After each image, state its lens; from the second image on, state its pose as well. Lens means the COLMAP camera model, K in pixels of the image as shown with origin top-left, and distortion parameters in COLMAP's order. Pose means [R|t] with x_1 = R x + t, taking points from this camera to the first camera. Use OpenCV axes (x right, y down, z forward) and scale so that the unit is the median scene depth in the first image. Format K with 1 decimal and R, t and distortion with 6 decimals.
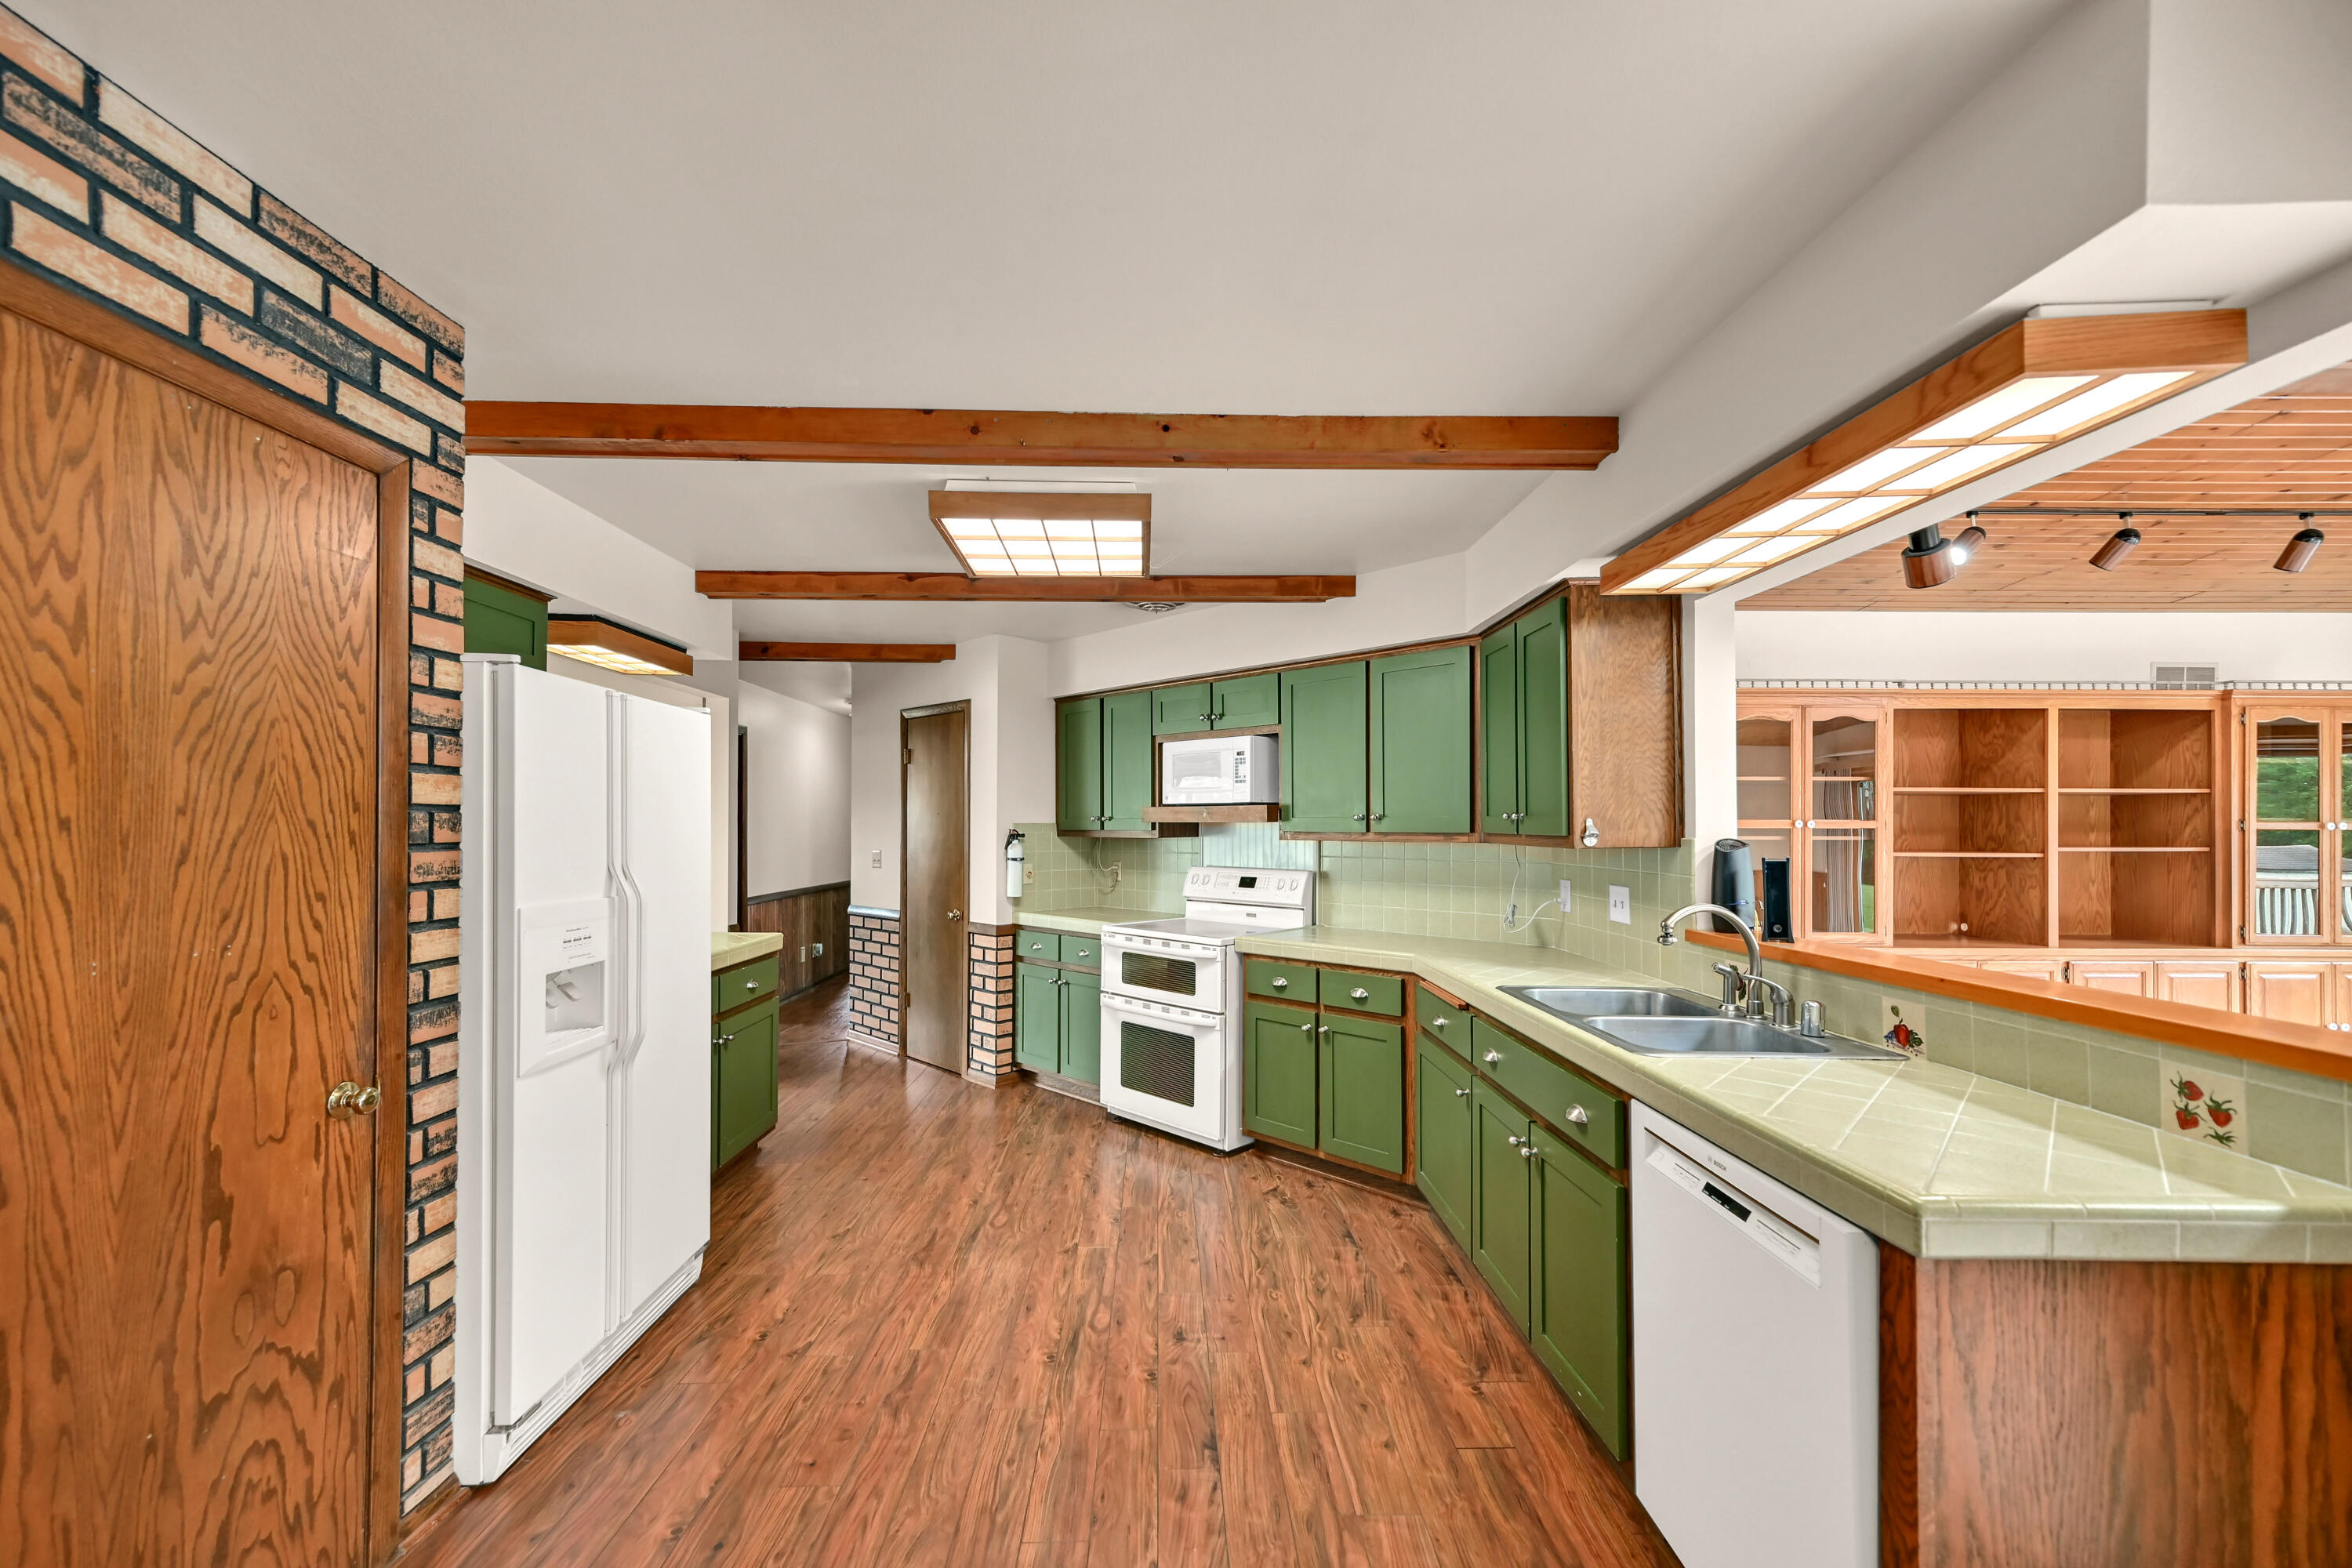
lens RADIAL K [[919.3, 0, 1199.3], [0, 919.3, 820.7], [0, 0, 1]] dist [0.008991, -0.000006]
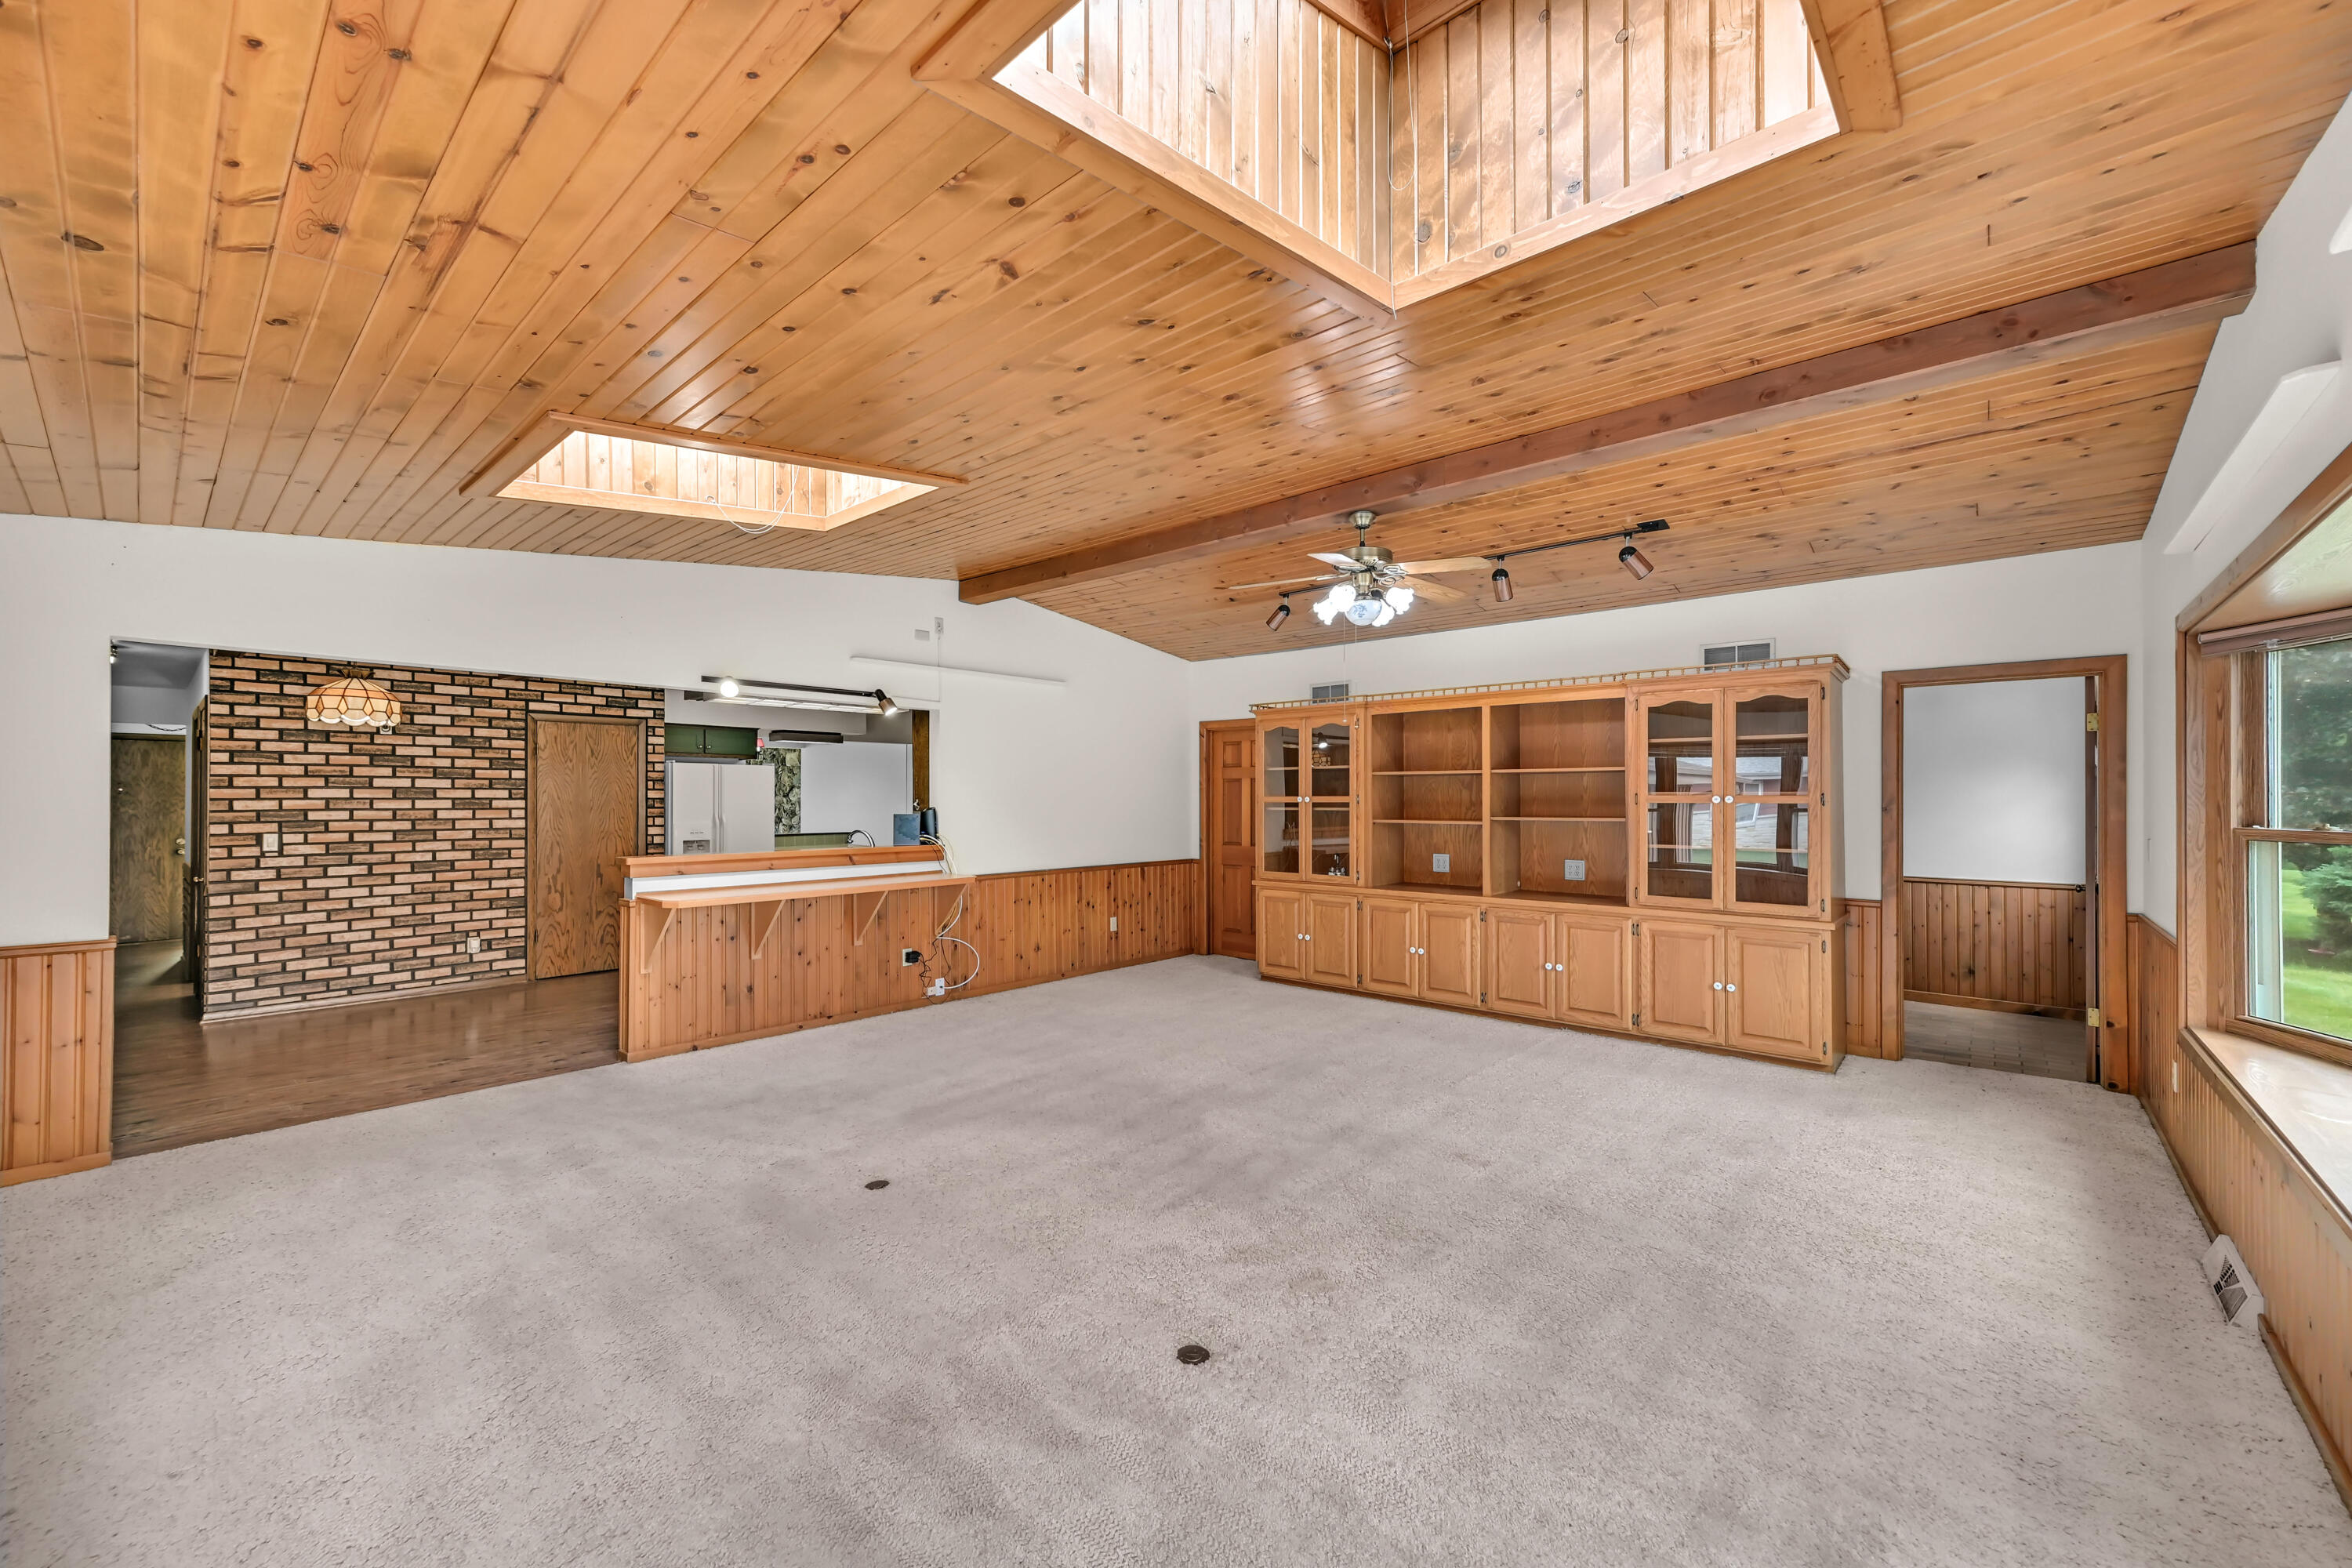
lens RADIAL K [[919.3, 0, 1196.5], [0, 919.3, 794.1], [0, 0, 1]] dist [0.008991, -0.000006]
pose [[0.741695, -0.006165, -0.670709, 2.219890], [0.007852, 0.999969, -0.000508, -0.007391], [0.670691, -0.004889, 0.741721, -0.275059]]
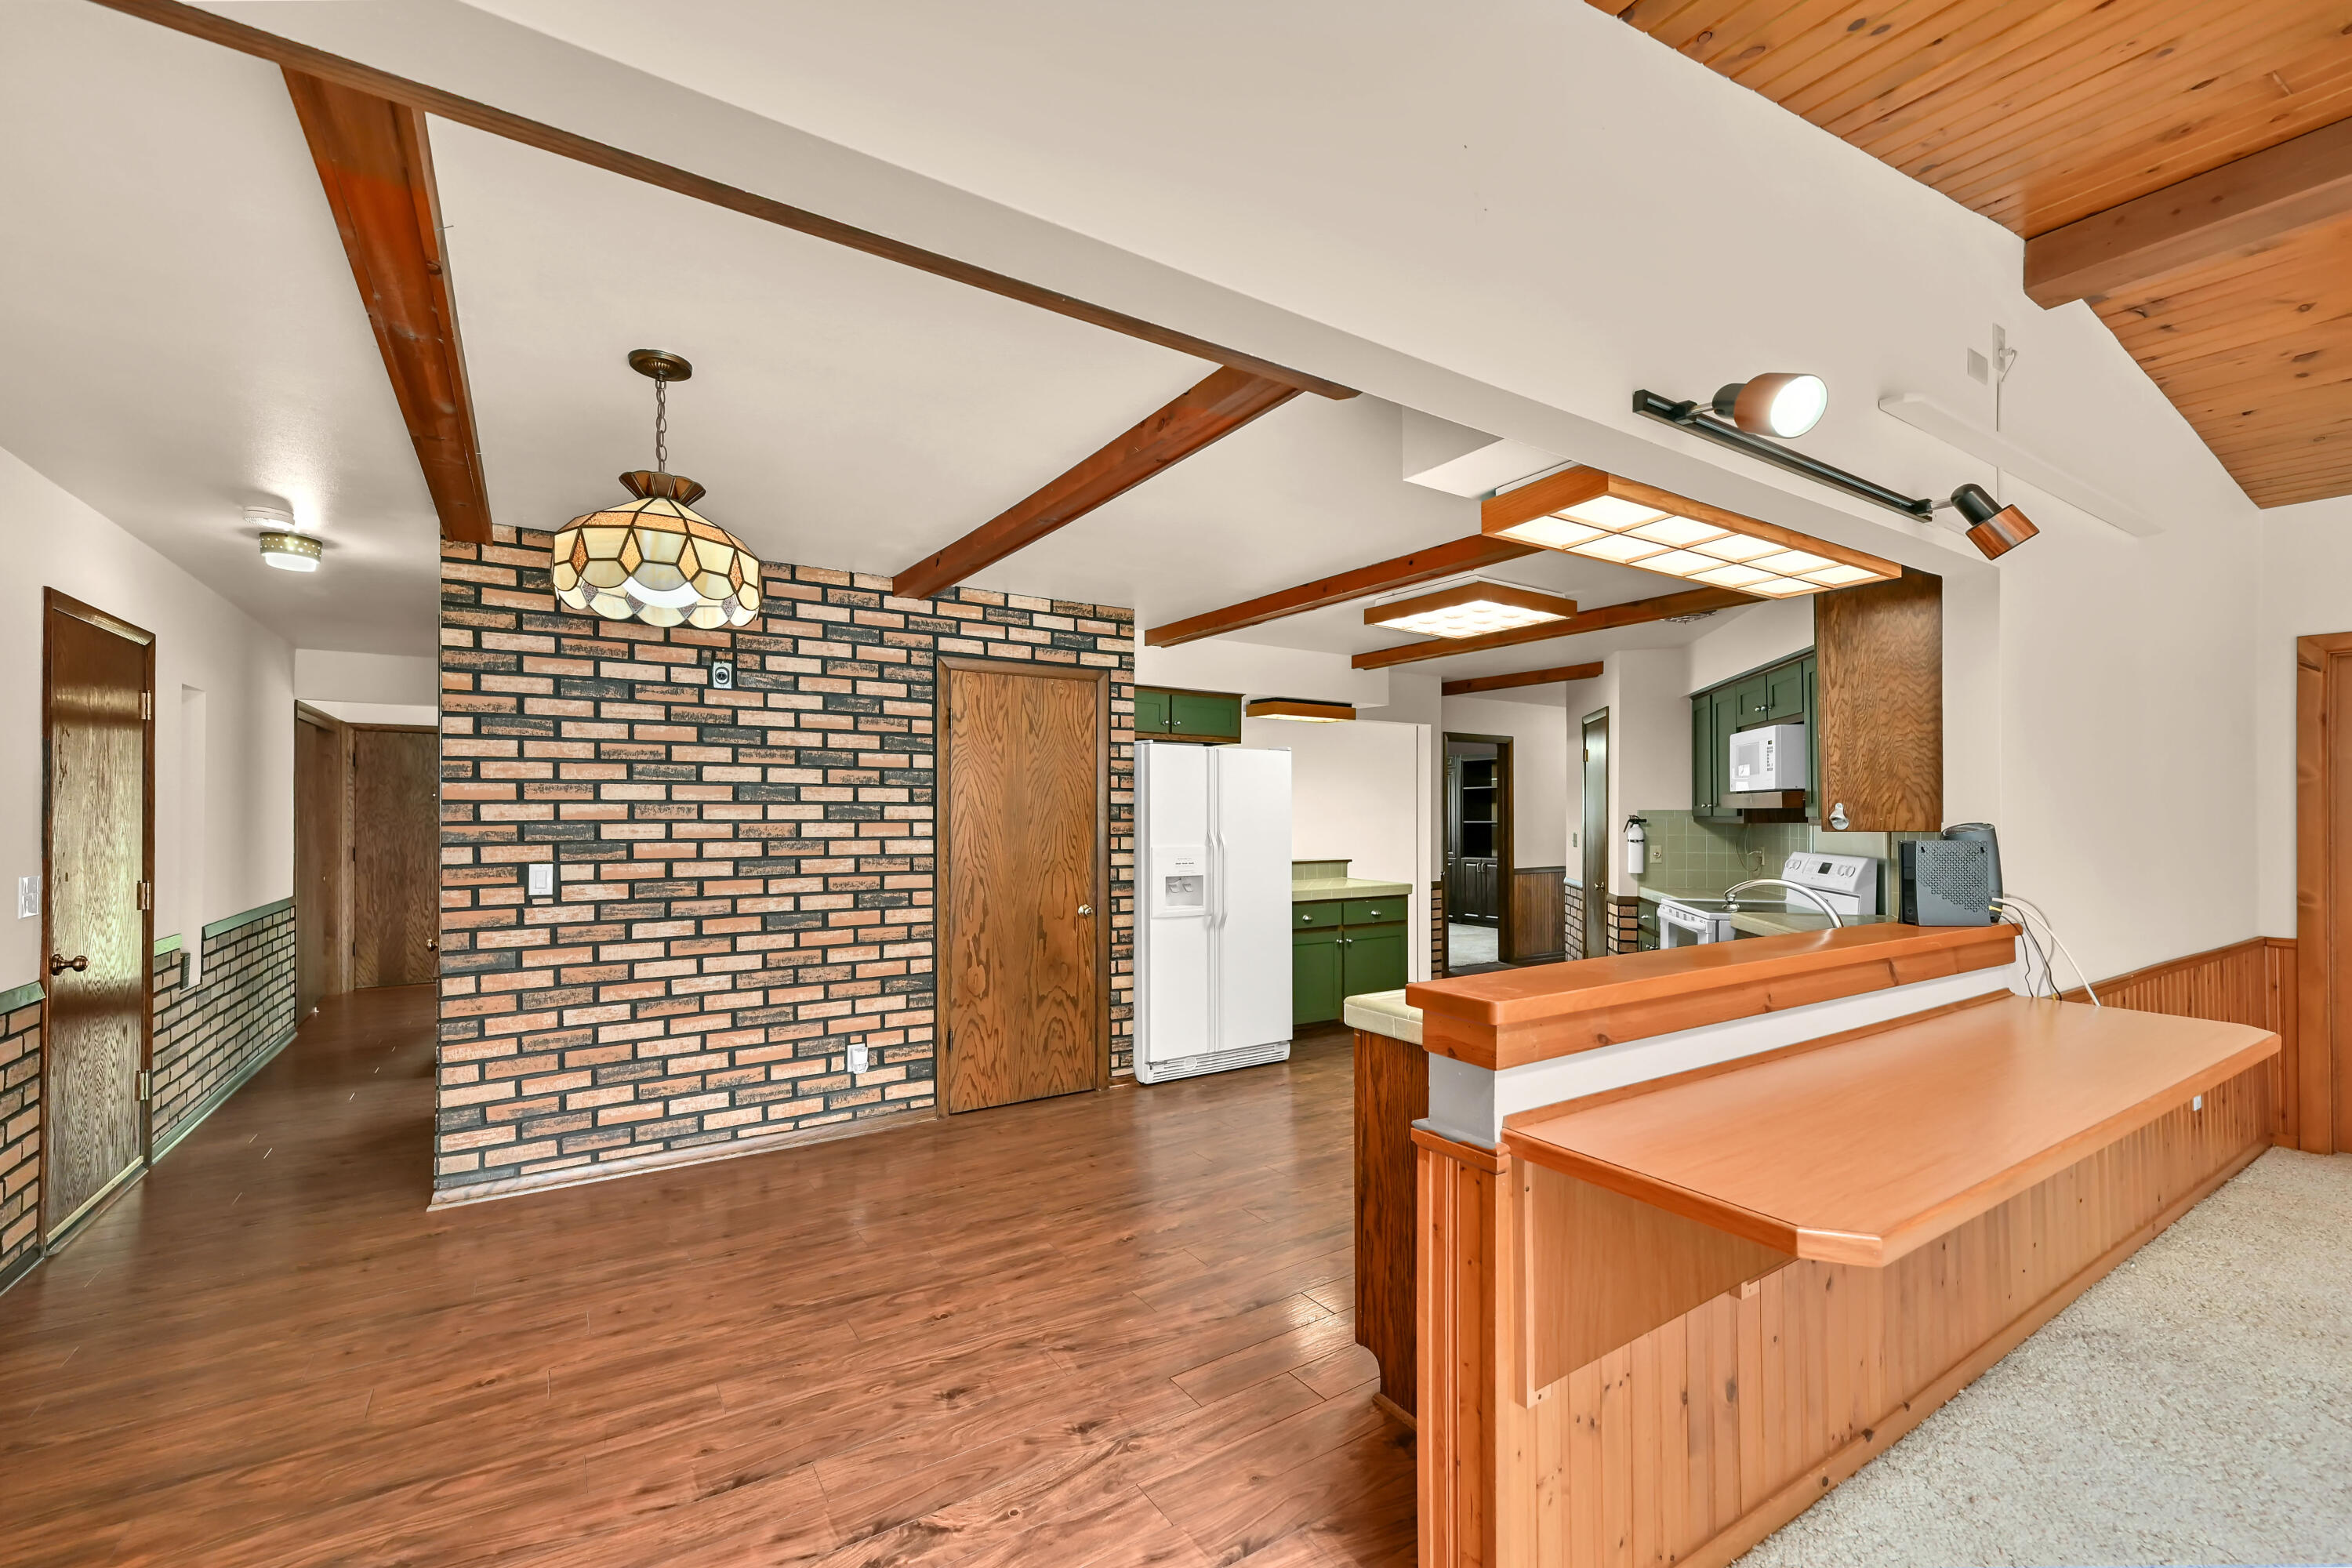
lens RADIAL K [[953.1, 0, 1316.5], [0, 953.1, 814.8], [0, 0, 1]] dist [0.001389, 0.000224]
pose [[0.625901, -0.000153, -0.779902, 0.883736], [0.005628, 0.999975, 0.004320, 0.002491], [0.779882, -0.007093, 0.625886, -0.123144]]
